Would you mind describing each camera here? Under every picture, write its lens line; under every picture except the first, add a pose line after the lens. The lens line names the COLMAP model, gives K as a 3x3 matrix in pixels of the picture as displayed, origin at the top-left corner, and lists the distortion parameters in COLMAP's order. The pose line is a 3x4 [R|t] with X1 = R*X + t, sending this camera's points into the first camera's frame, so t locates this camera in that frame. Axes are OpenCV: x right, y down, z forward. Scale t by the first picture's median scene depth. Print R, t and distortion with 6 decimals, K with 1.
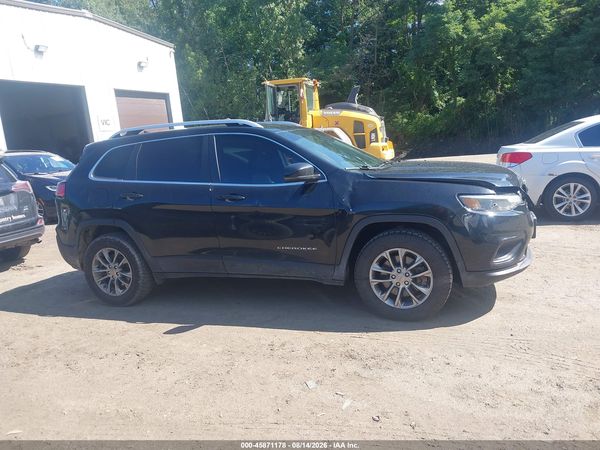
lens RADIAL K [[470.4, 0, 300.9], [0, 470.4, 225.1], [0, 0, 1]] dist [0.008015, -0.017370]
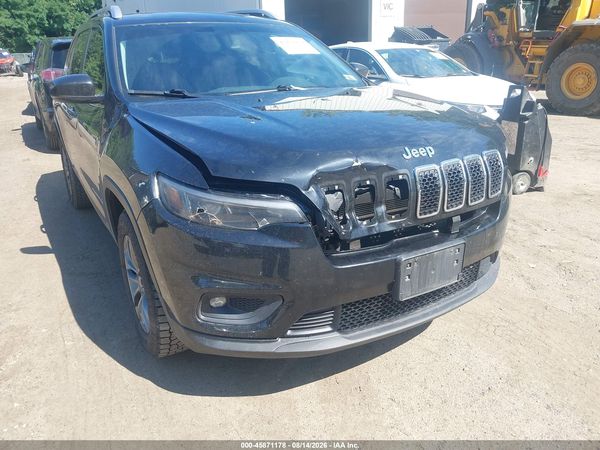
lens RADIAL K [[470.4, 0, 301.2], [0, 470.4, 226.2], [0, 0, 1]] dist [0.008015, -0.017370]
pose [[0.777743, 0.277313, -0.564104, 0.562027], [-0.147112, 0.952801, 0.265571, -0.123943], [0.611126, -0.123560, 0.781830, 0.512098]]
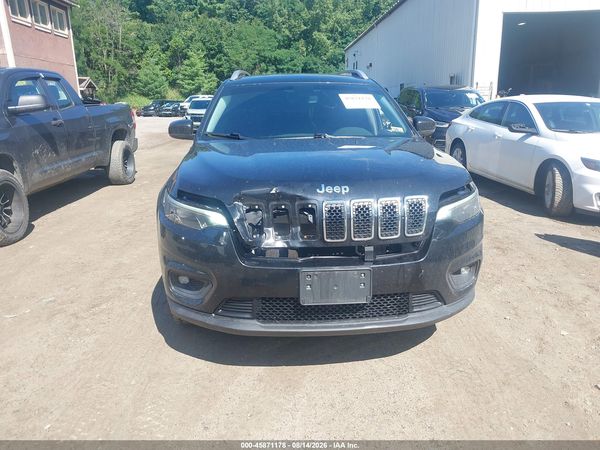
lens RADIAL K [[470.4, 0, 303.9], [0, 470.4, 219.8], [0, 0, 1]] dist [0.008015, -0.017370]
pose [[0.417670, 0.291753, -0.860484, 0.809623], [-0.178656, 0.954927, 0.237057, -0.171360], [0.890861, 0.054719, 0.450968, 0.635647]]
